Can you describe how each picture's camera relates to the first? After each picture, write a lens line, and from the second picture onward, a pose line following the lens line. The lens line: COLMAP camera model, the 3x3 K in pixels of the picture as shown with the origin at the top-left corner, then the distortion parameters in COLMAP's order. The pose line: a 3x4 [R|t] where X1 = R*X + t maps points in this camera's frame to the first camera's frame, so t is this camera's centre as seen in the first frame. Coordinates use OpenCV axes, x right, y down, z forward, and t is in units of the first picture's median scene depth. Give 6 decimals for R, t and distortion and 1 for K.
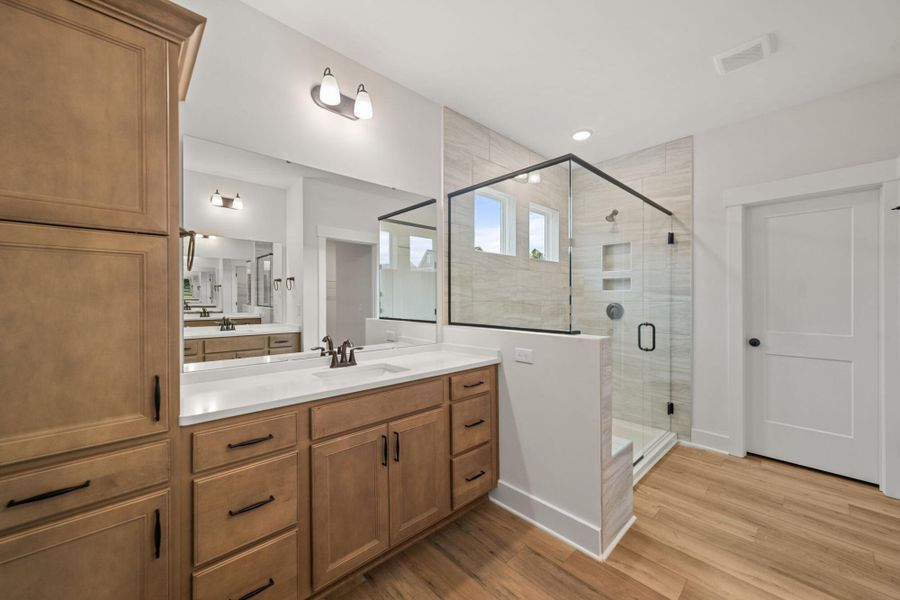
lens RADIAL K [[341.0, 0, 456.9], [0, 341.0, 301.4], [0, 0, 1]] dist [0.000501, 0.000693]
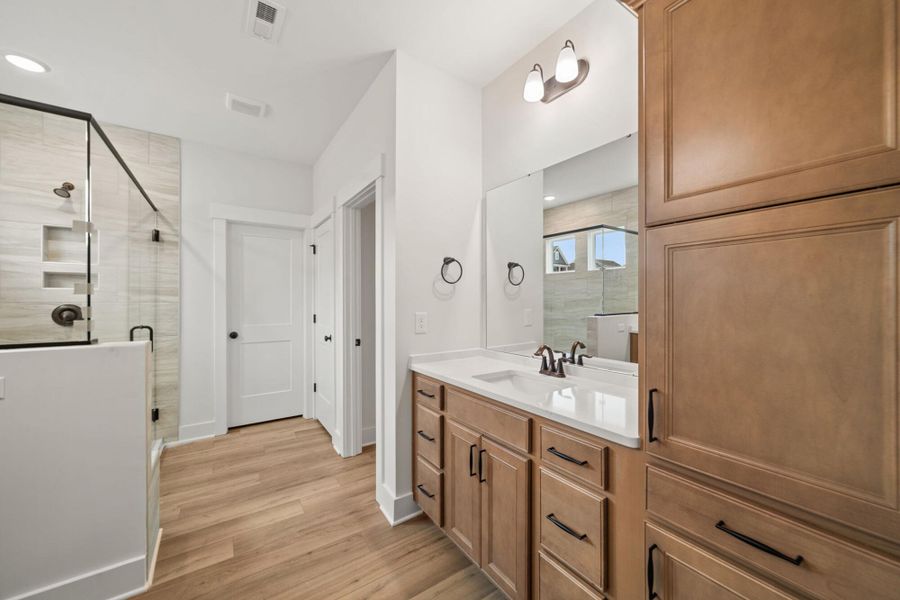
lens RADIAL K [[341.0, 0, 456.9], [0, 341.0, 301.4], [0, 0, 1]] dist [0.000501, 0.000693]
pose [[0.152890, -0.005757, 0.988226, -0.210052], [0.007039, 0.999964, 0.004736, 0.000103], [-0.988218, 0.006232, 0.152925, 0.028295]]
